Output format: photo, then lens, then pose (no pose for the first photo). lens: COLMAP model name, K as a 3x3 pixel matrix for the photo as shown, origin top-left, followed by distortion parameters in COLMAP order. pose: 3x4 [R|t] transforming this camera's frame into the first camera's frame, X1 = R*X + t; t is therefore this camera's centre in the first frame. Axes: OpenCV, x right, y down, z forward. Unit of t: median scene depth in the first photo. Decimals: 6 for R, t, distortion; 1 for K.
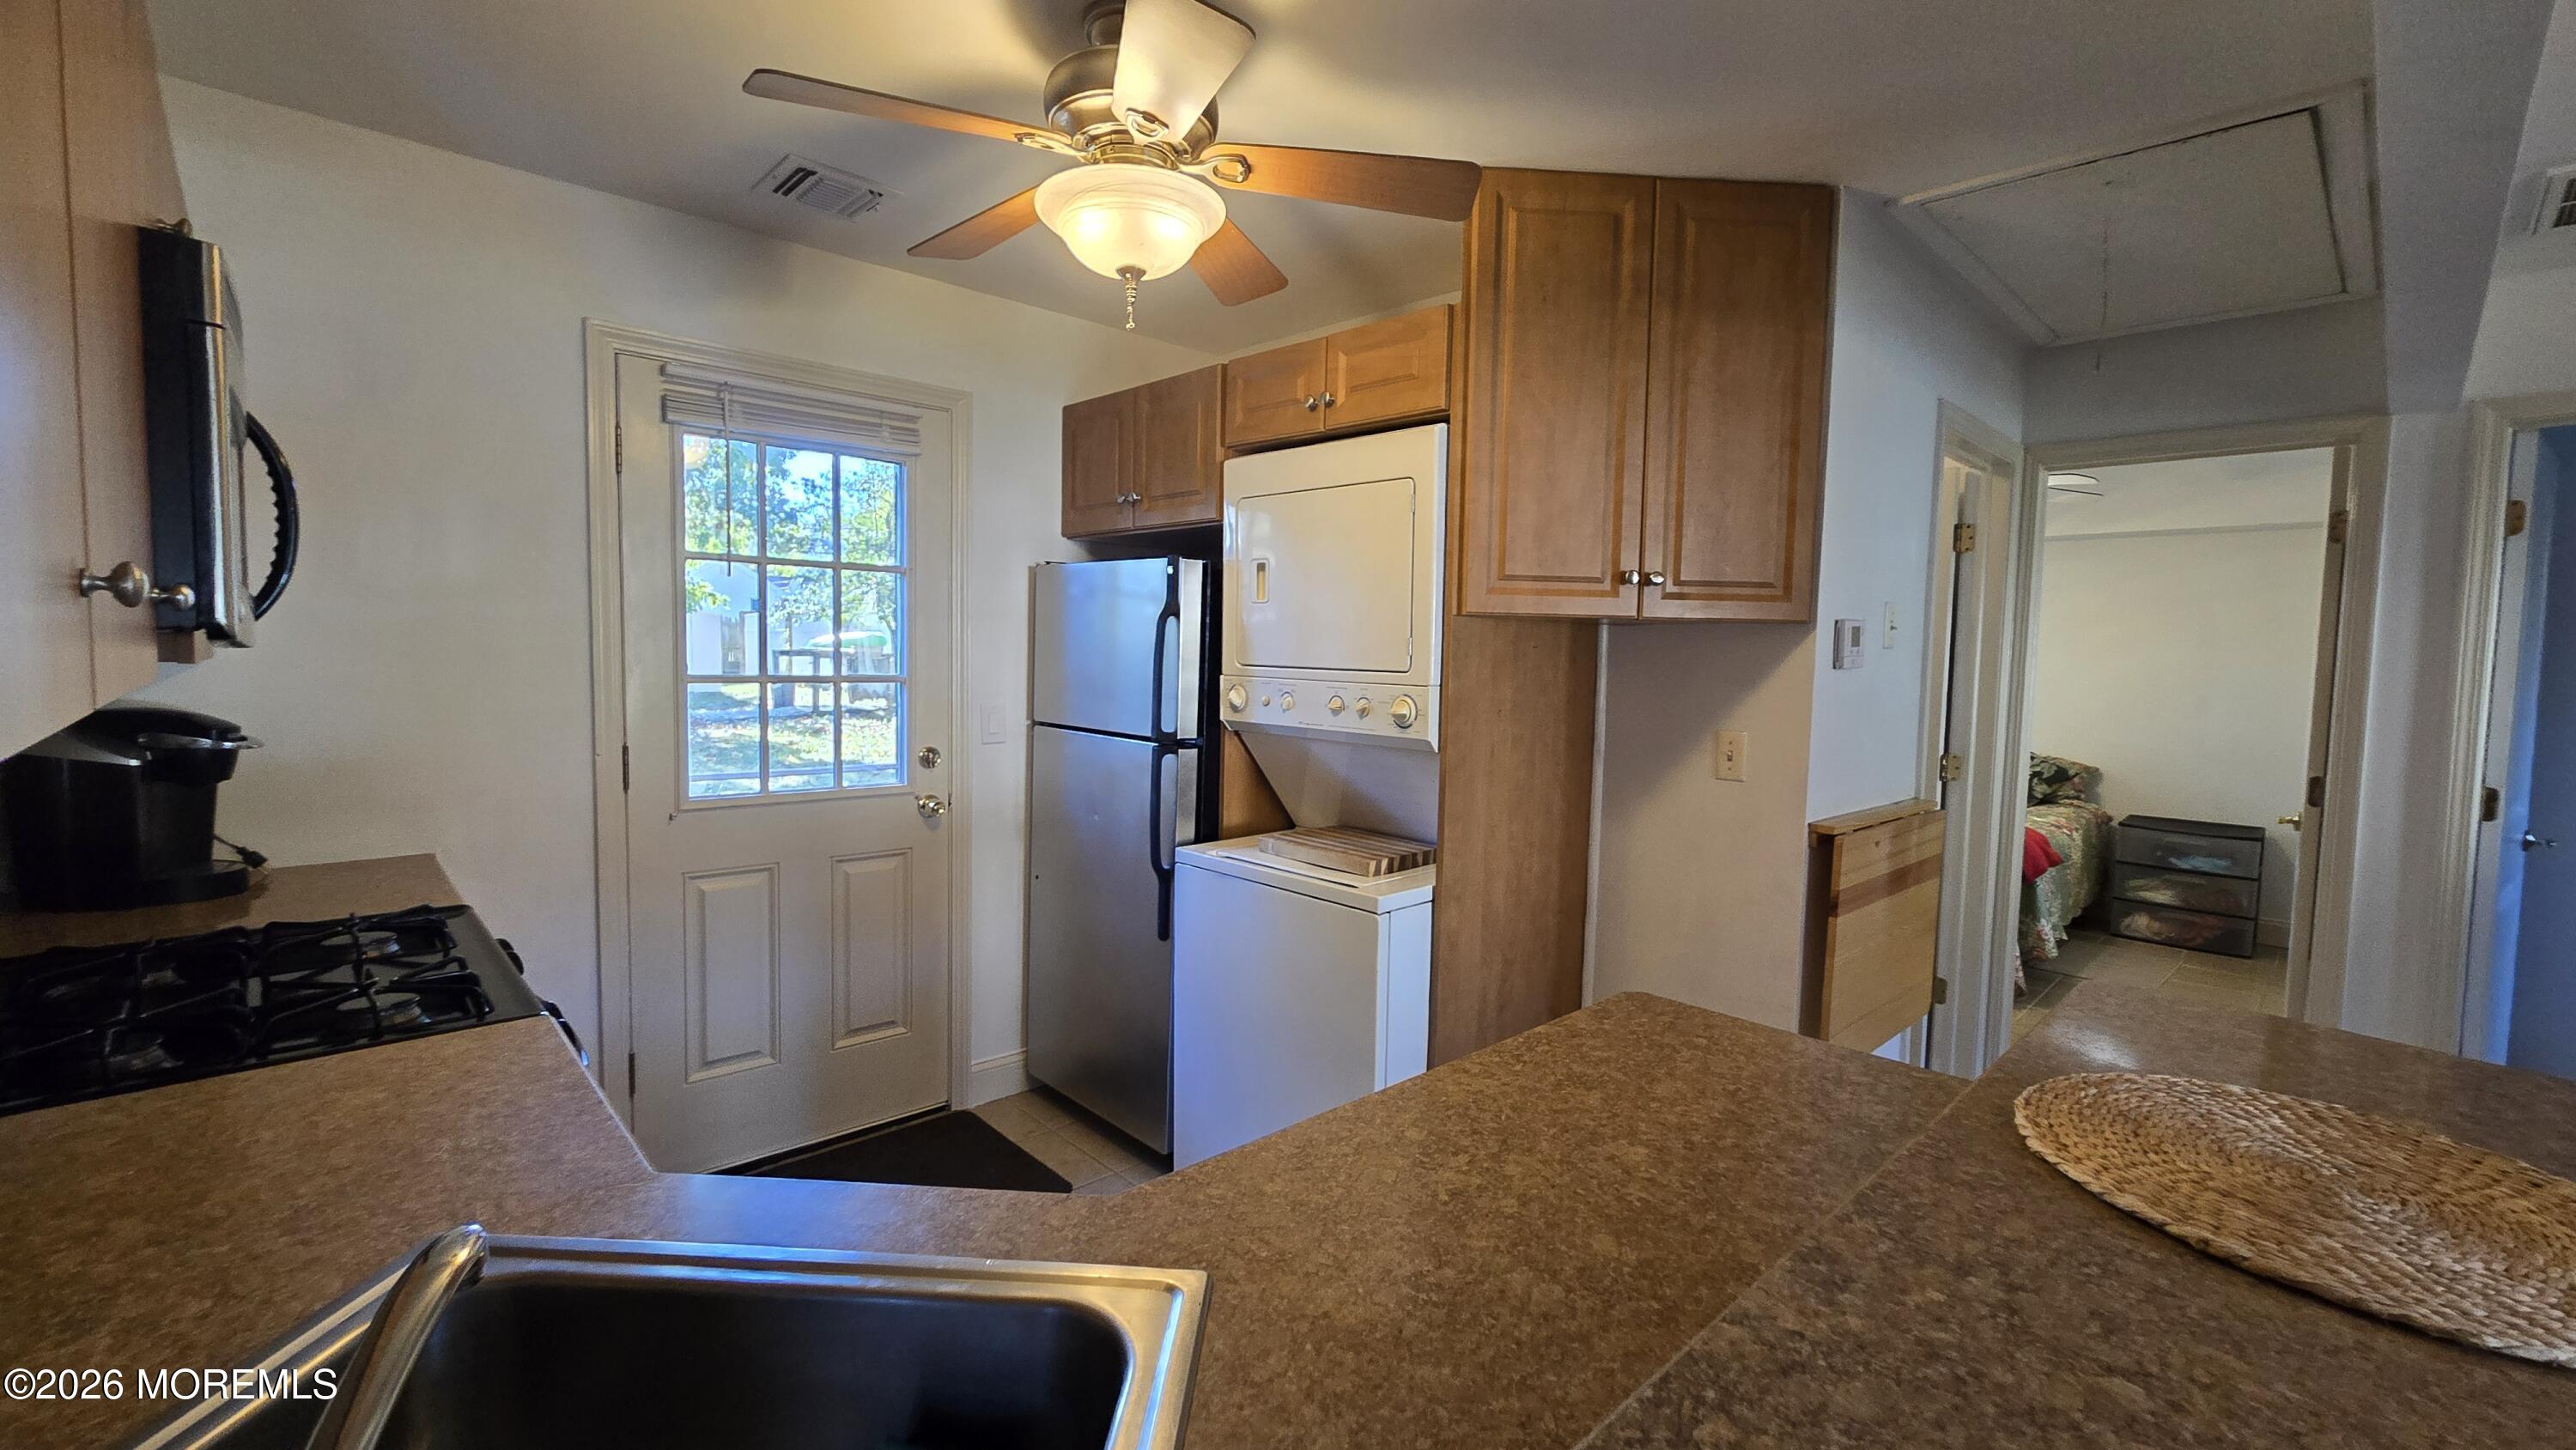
lens RADIAL K [[1053.2, 0, 1287.4], [0, 1053.2, 720.7], [0, 0, 1]] dist [-0.001887, -0.000062]
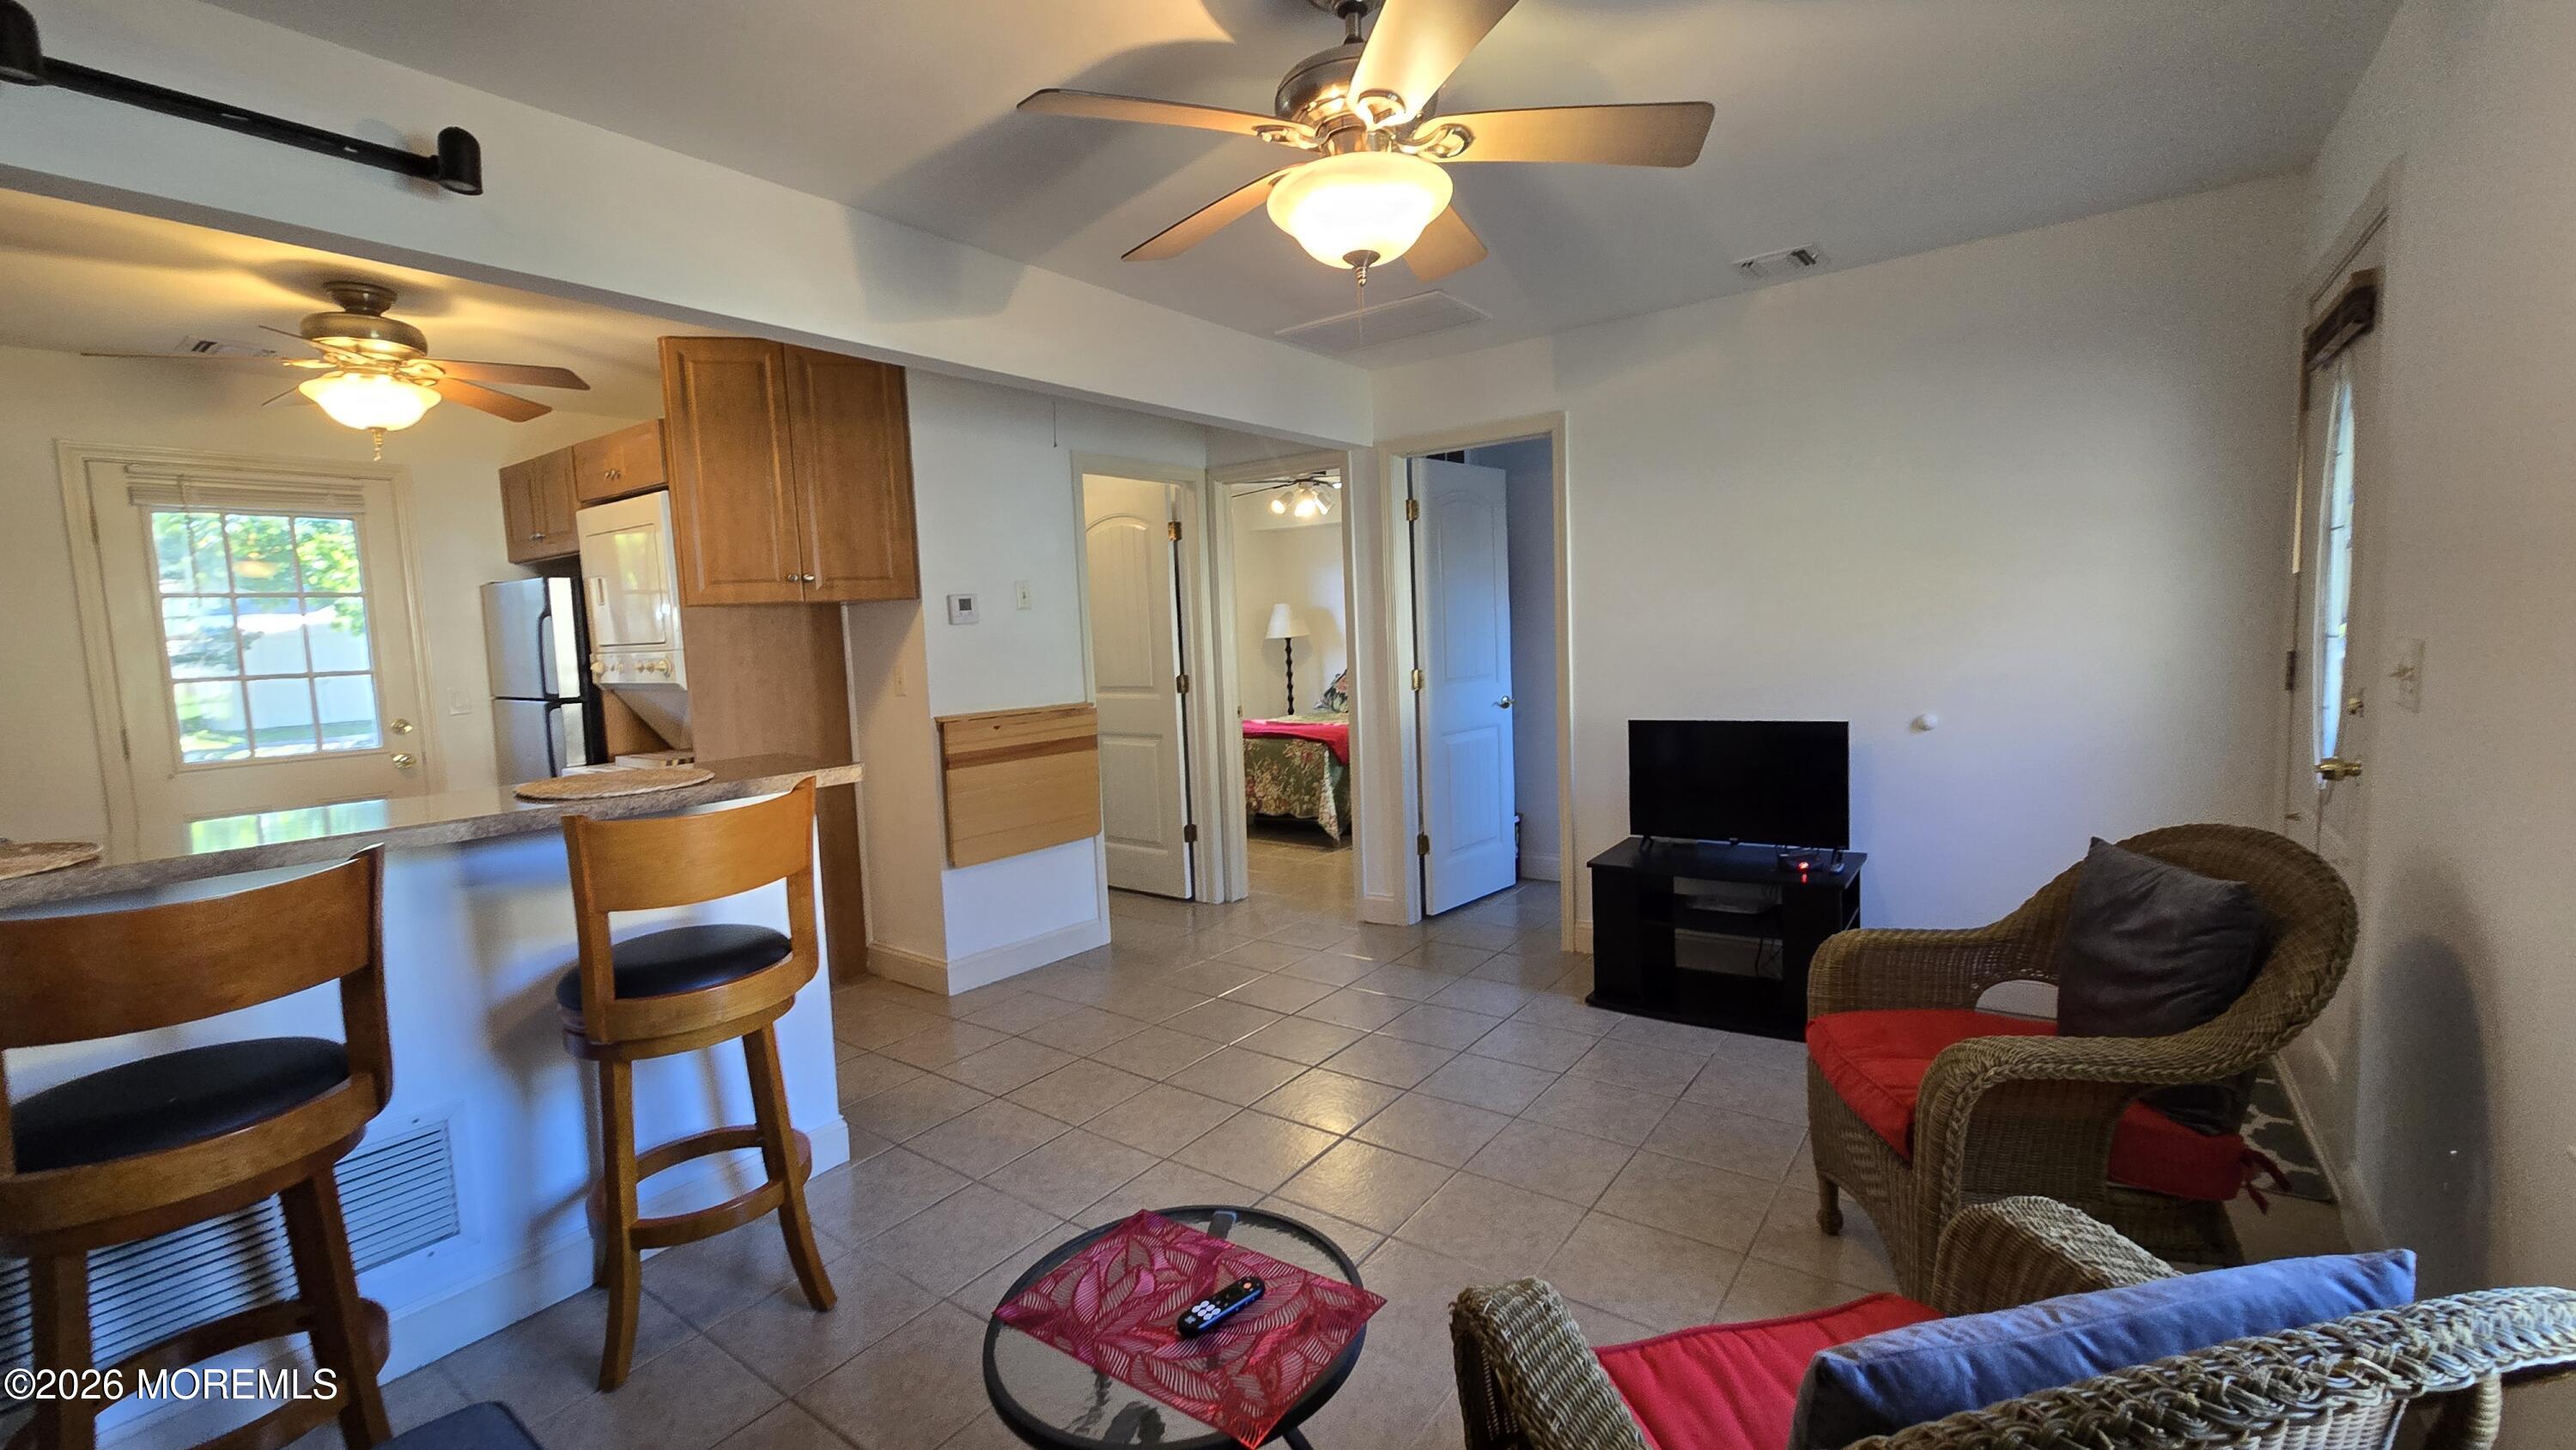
lens RADIAL K [[1053.2, 0, 1287.4], [0, 1053.2, 720.7], [0, 0, 1]] dist [-0.001887, -0.000062]
pose [[0.982803, -0.078579, 0.167102, 0.652575], [0.075017, 0.996802, 0.027534, 0.084885], [-0.168732, -0.014525, 0.985555, -0.646422]]
